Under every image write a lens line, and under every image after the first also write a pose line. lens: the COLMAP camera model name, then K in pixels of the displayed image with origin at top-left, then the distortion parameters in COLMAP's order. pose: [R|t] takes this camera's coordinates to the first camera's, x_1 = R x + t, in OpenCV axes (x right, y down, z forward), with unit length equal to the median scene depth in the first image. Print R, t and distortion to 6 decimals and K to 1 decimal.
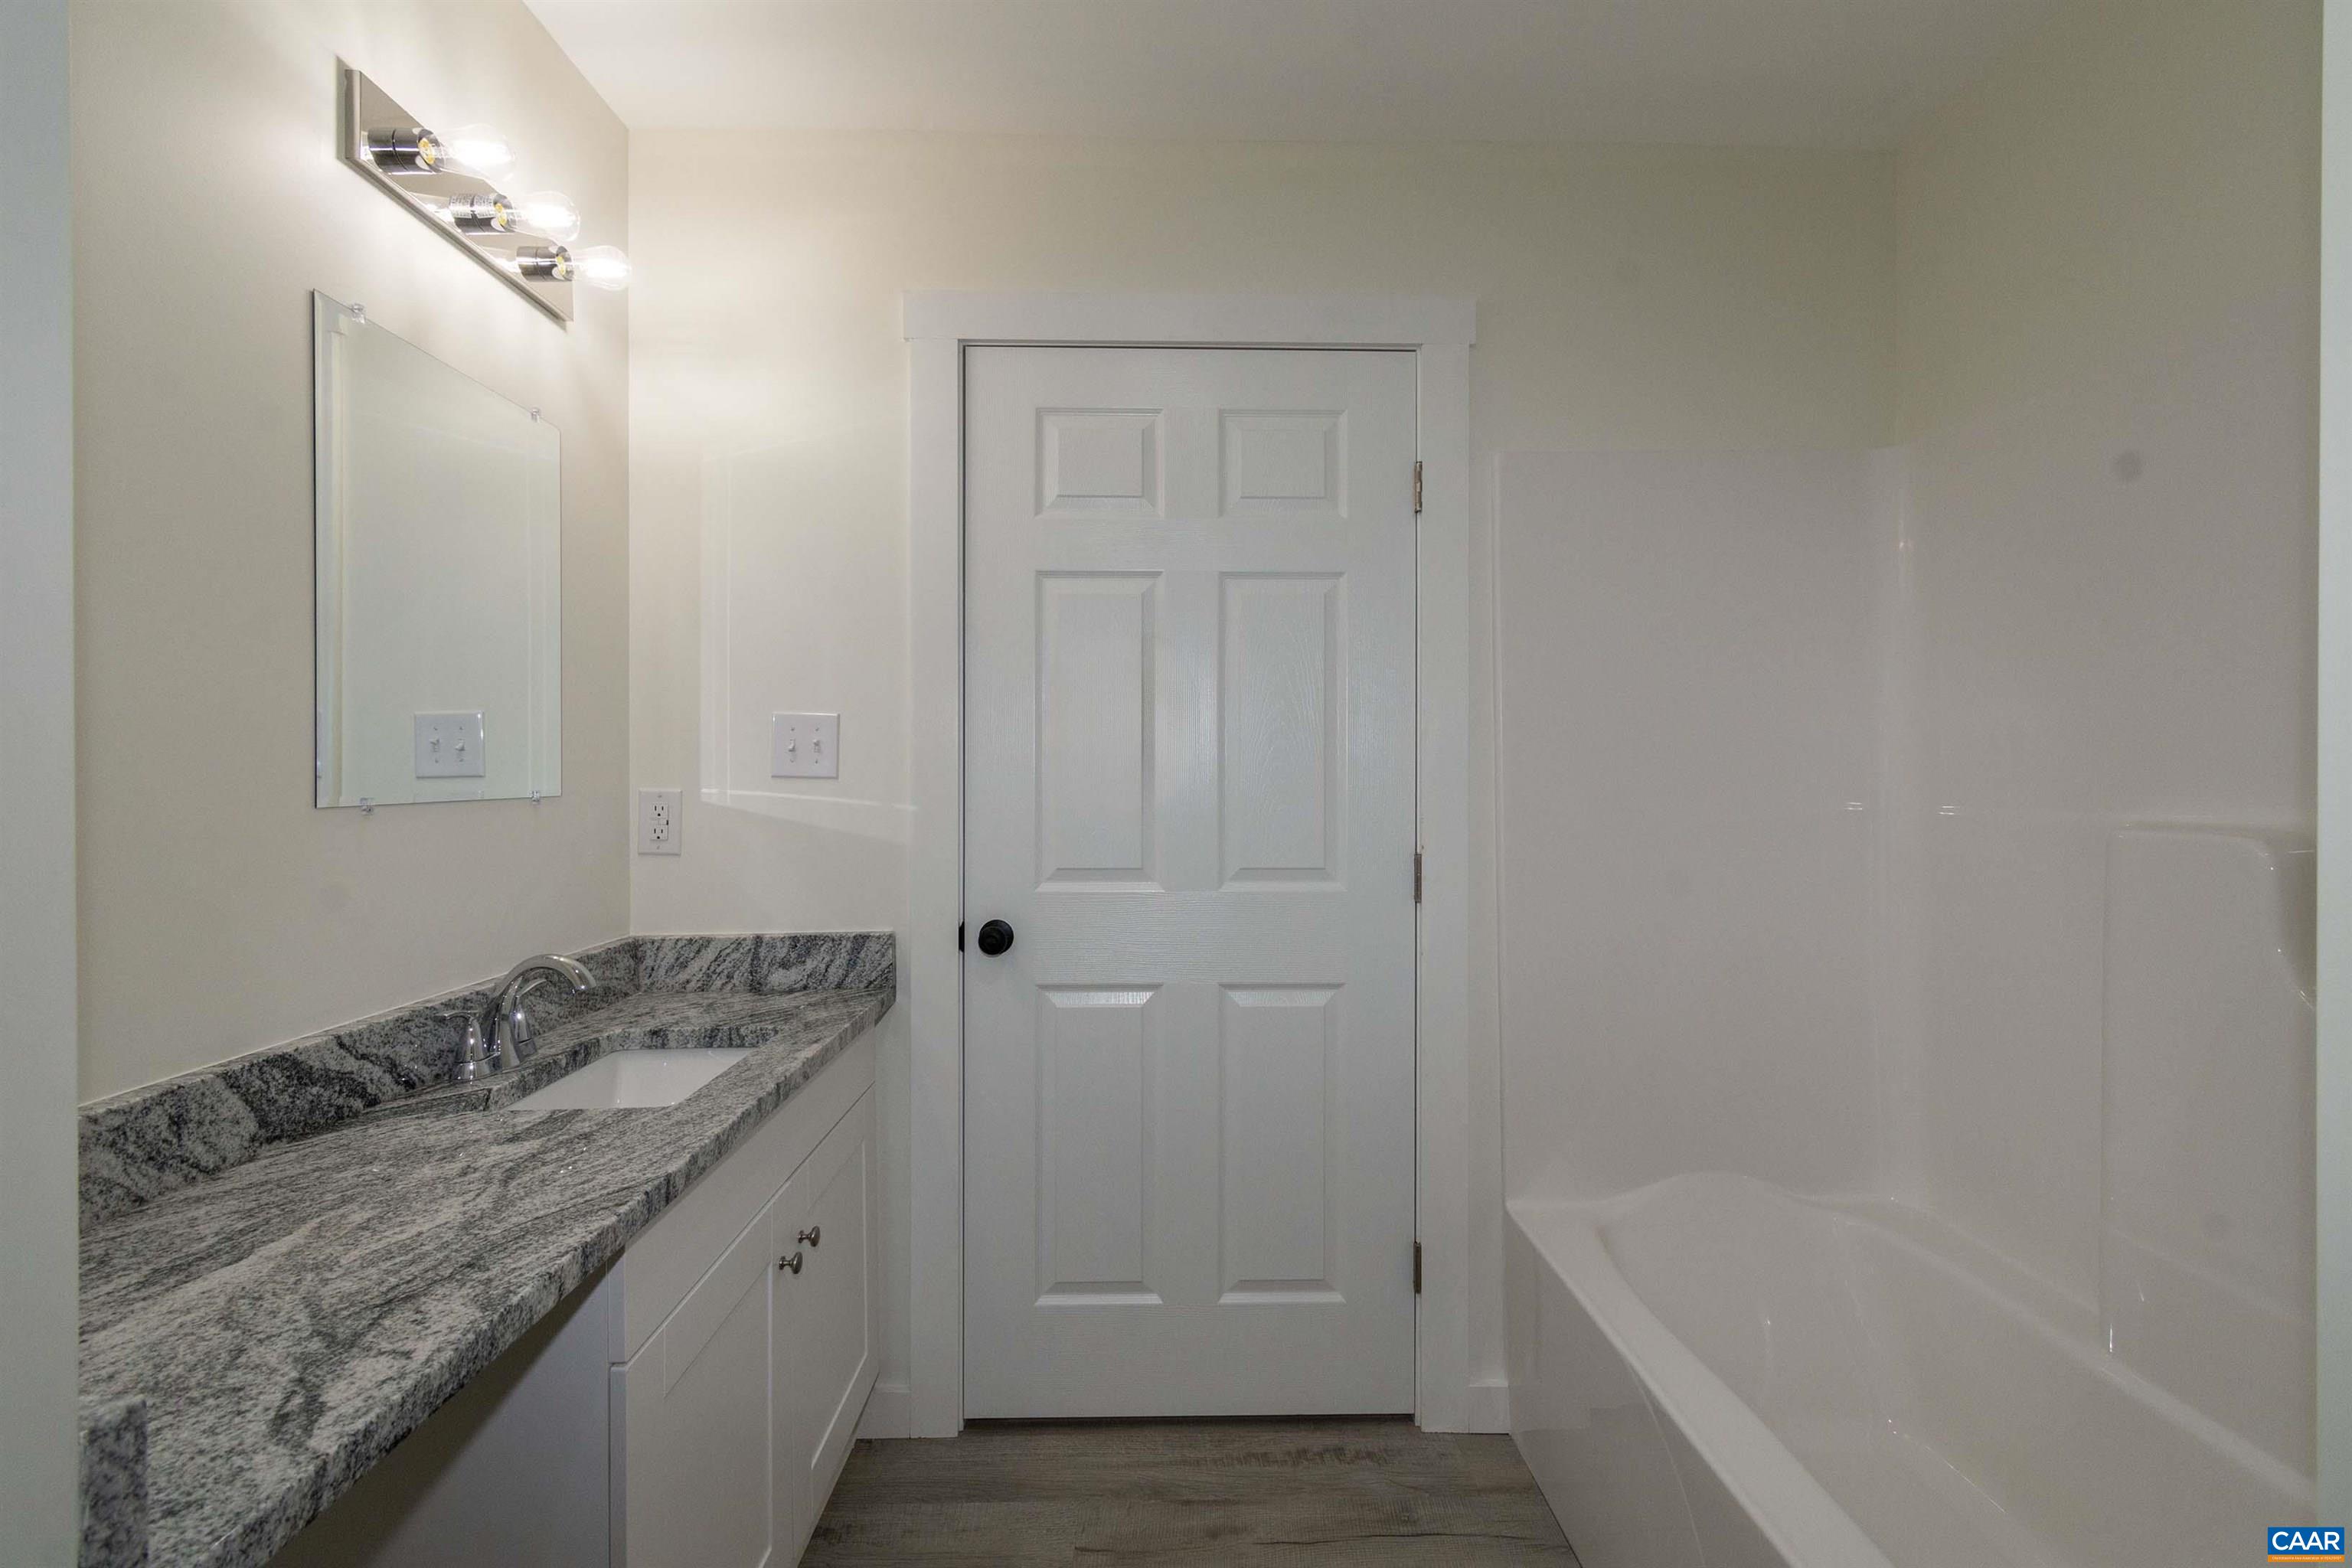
lens RADIAL K [[1039.7, 0, 1182.7], [0, 1039.7, 768.6], [0, 0, 1]] dist [0.003507, -0.001459]
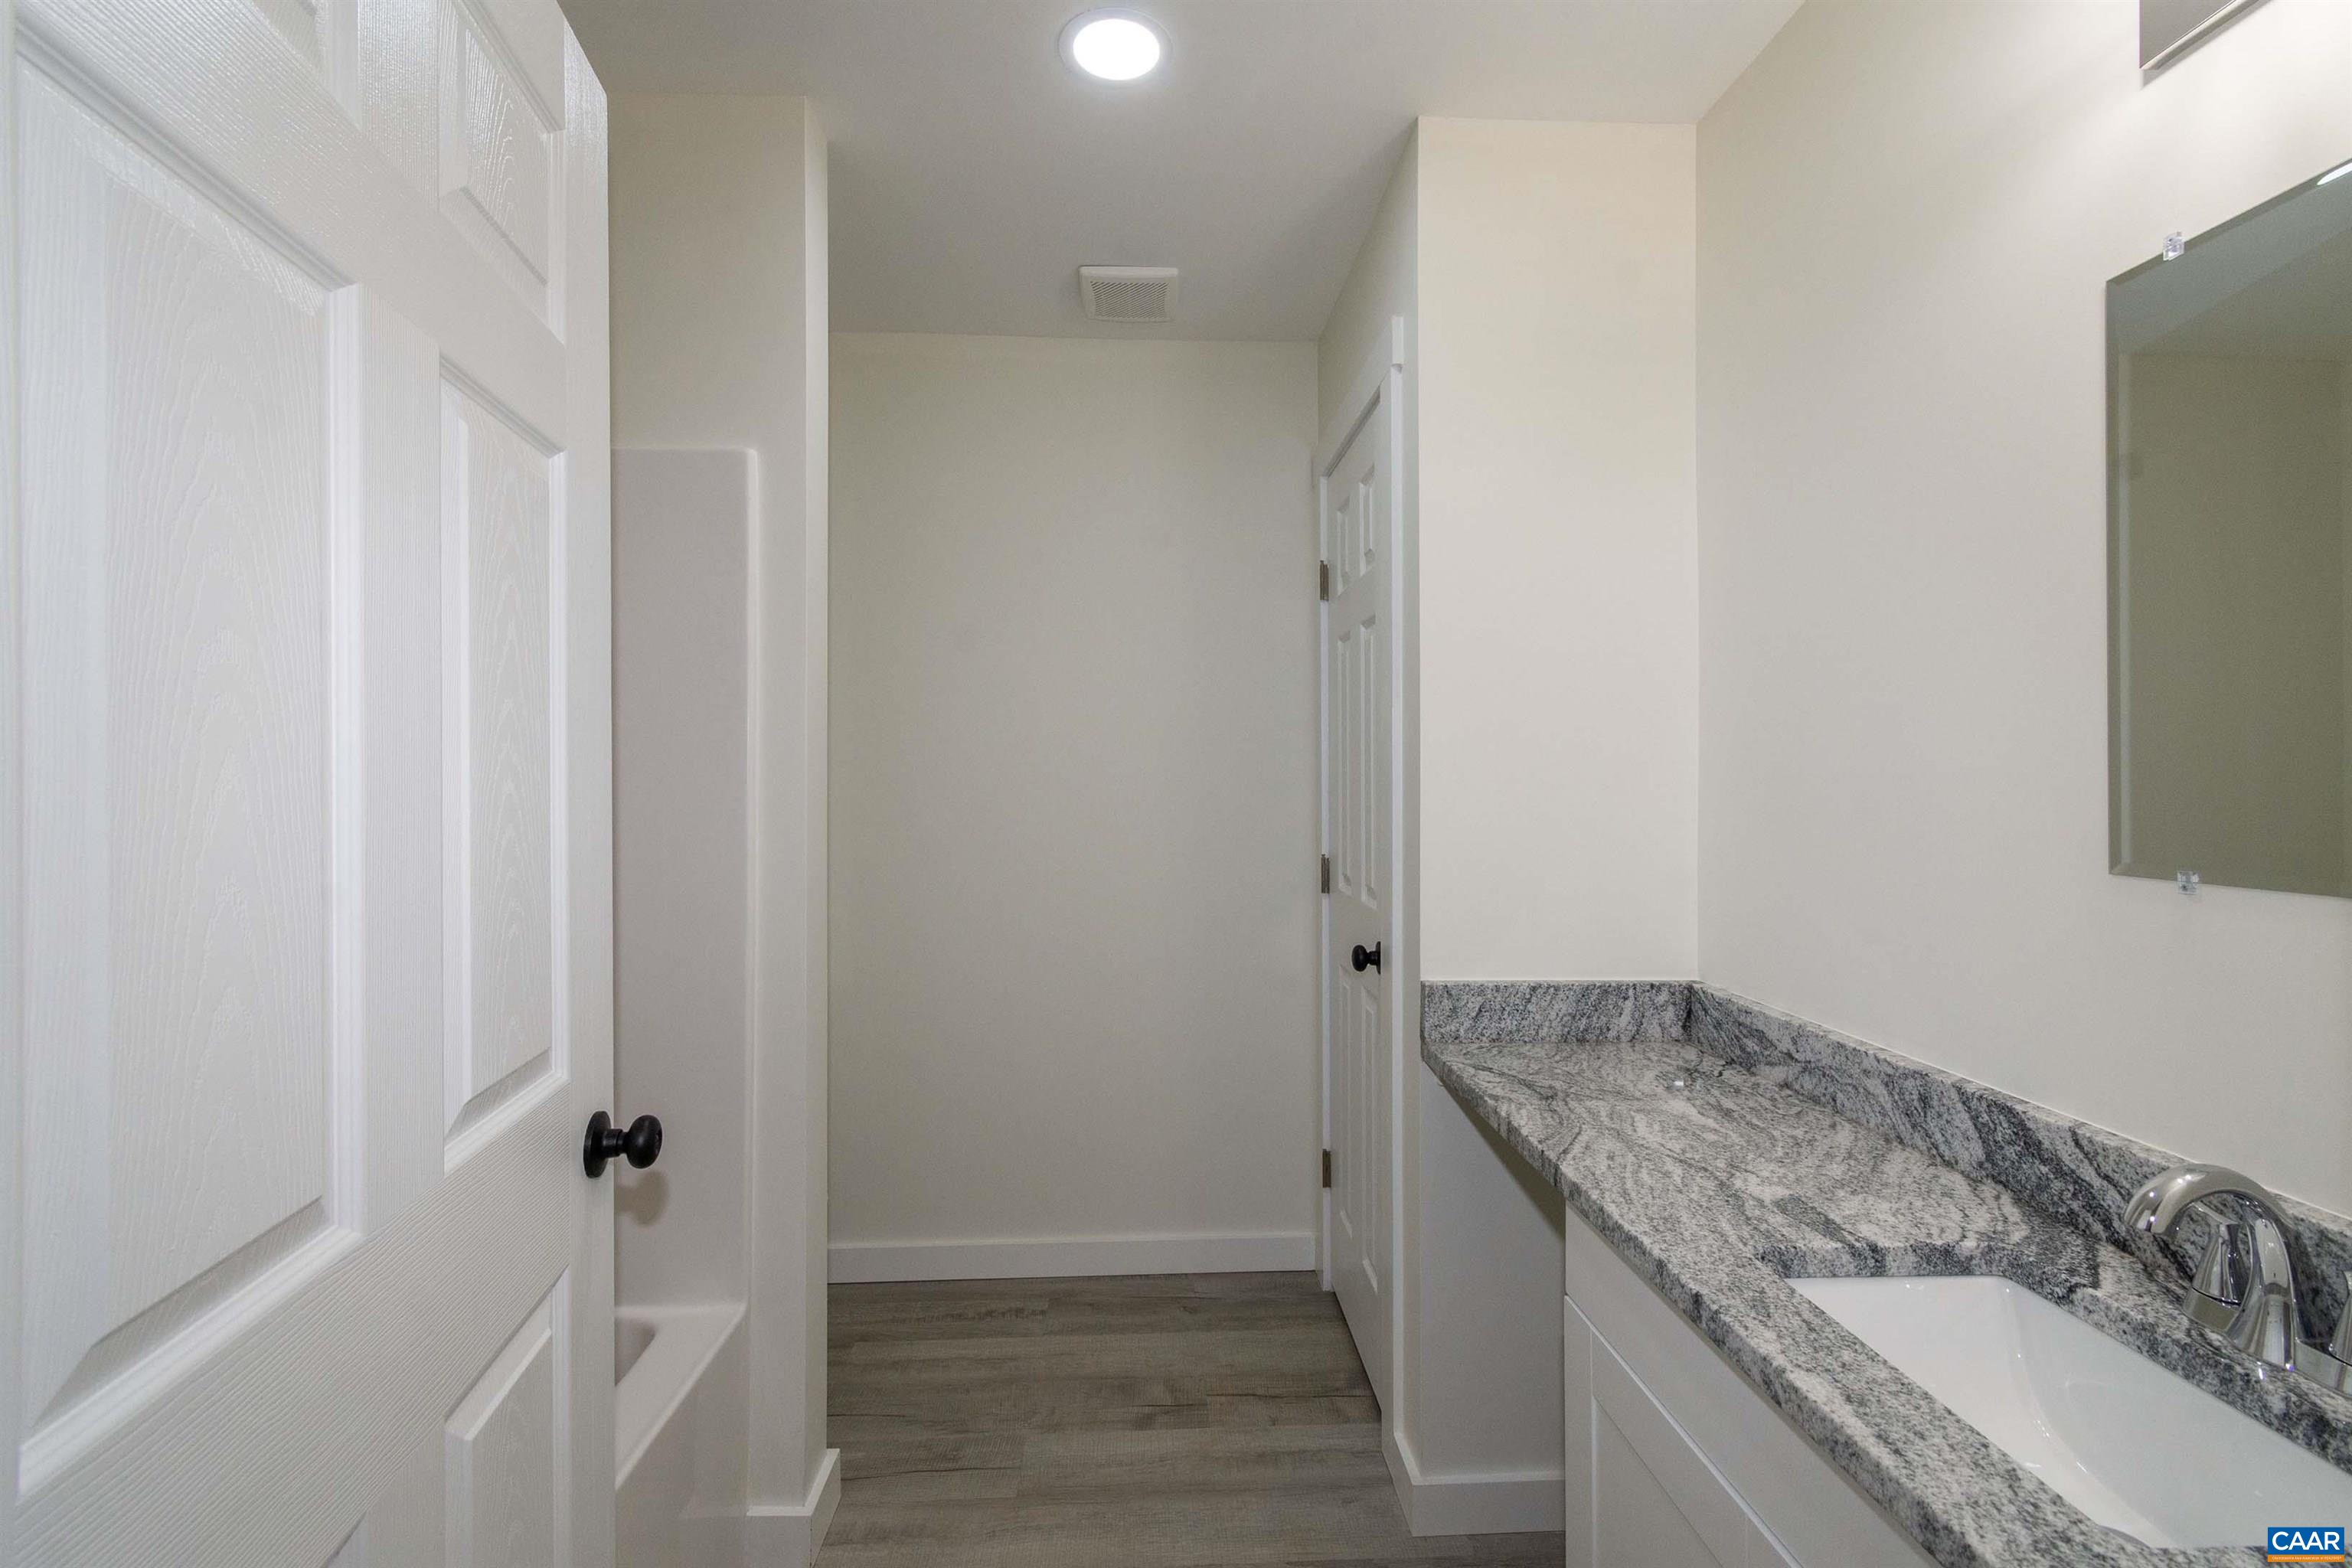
lens RADIAL K [[1039.7, 0, 1182.7], [0, 1039.7, 768.6], [0, 0, 1]] dist [0.003507, -0.001459]
pose [[-0.999712, 0.002051, -0.023917, -0.039129], [0.002170, 0.999985, -0.004970, -0.055057], [0.023907, -0.005021, -0.999702, 2.138740]]
